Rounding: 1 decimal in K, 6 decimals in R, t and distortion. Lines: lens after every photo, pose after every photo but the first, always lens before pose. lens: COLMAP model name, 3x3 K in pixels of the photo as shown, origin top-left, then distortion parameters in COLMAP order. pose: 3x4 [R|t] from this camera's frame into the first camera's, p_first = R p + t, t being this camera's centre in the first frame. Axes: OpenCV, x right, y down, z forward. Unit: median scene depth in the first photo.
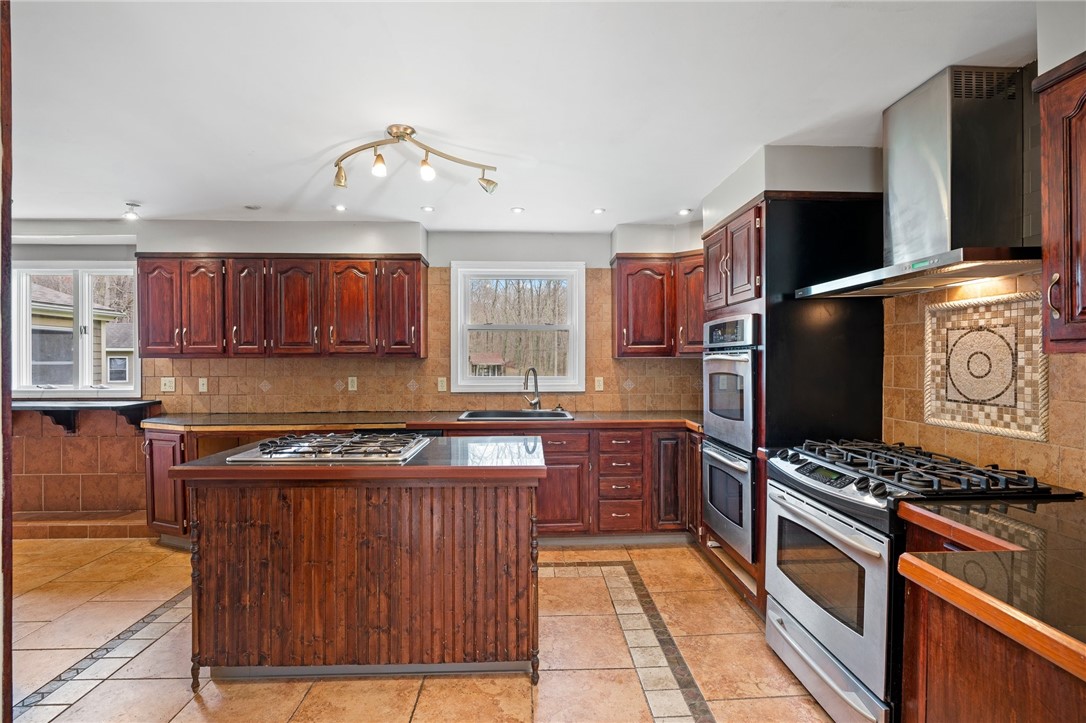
lens RADIAL K [[454.7, 0, 537.9], [0, 454.7, 357.6], [0, 0, 1]] dist [-0.008604, 0.000063]
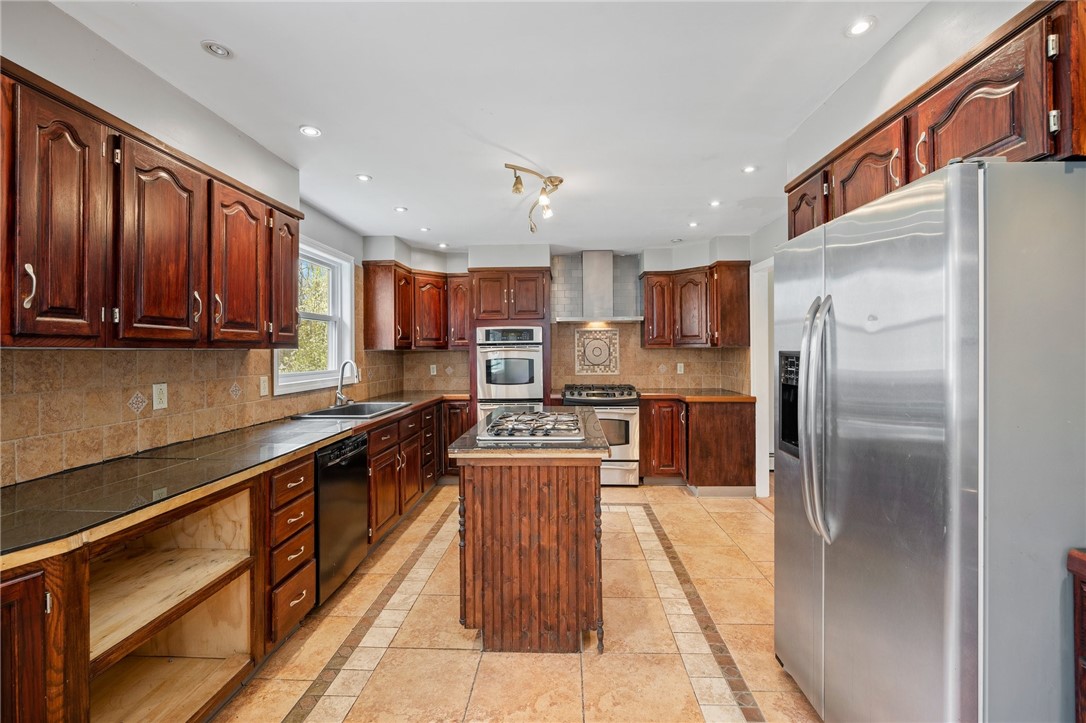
lens RADIAL K [[454.7, 0, 549.8], [0, 454.7, 359.0], [0, 0, 1]] dist [-0.008604, 0.000063]
pose [[0.106911, -0.015705, 0.994145, -1.481808], [0.008907, 0.999850, 0.014837, 0.013178], [-0.994229, 0.007269, 0.107034, 0.768286]]
